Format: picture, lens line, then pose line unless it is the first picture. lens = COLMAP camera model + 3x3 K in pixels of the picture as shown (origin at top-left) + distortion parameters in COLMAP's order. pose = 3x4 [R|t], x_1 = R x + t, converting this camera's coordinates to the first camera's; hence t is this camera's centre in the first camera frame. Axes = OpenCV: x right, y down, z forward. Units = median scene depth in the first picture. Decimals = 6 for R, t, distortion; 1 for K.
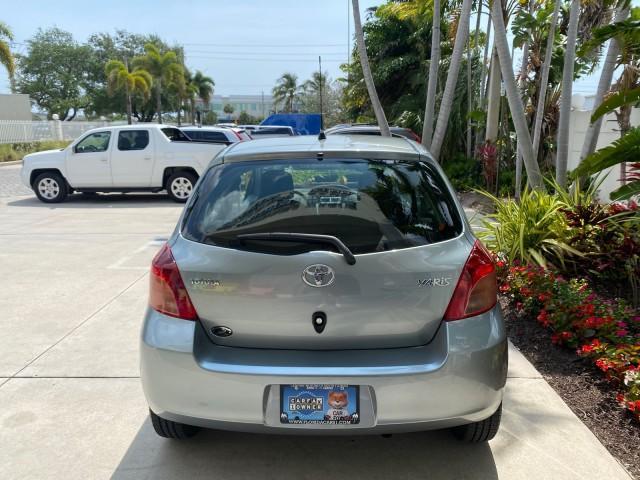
lens RADIAL K [[497.1, 0, 318.4], [0, 497.1, 235.4], [0, 0, 1]] dist [-0.006505, 0.006139]
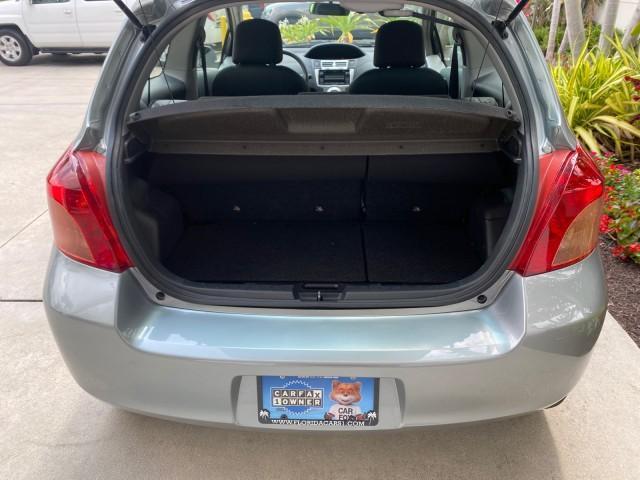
lens RADIAL K [[497.1, 0, 318.9], [0, 497.1, 237.1], [0, 0, 1]] dist [-0.006505, 0.006139]
pose [[0.999999, 0.001124, -0.000816, 0.000858], [-0.000867, 0.964216, 0.265118, -0.008120], [0.001085, -0.265117, 0.964216, 0.088332]]
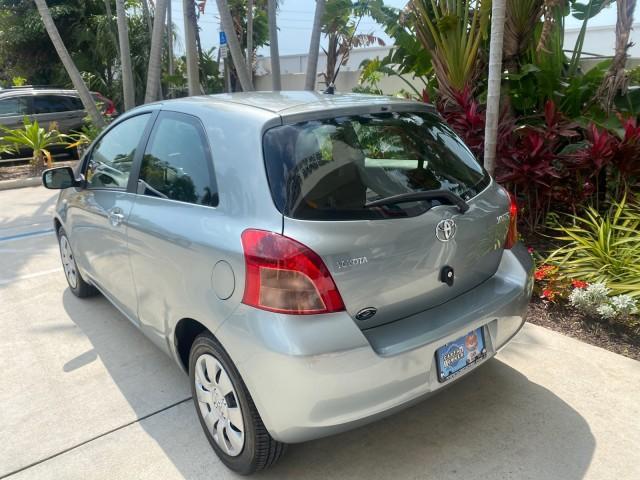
lens RADIAL K [[497.1, 0, 320.4], [0, 497.1, 238.7], [0, 0, 1]] dist [-0.006505, 0.006139]
pose [[0.756737, -0.191033, 0.625184, -0.171404], [0.144619, 0.981575, 0.124883, -0.013491], [-0.637522, -0.004091, 0.770421, 0.081119]]
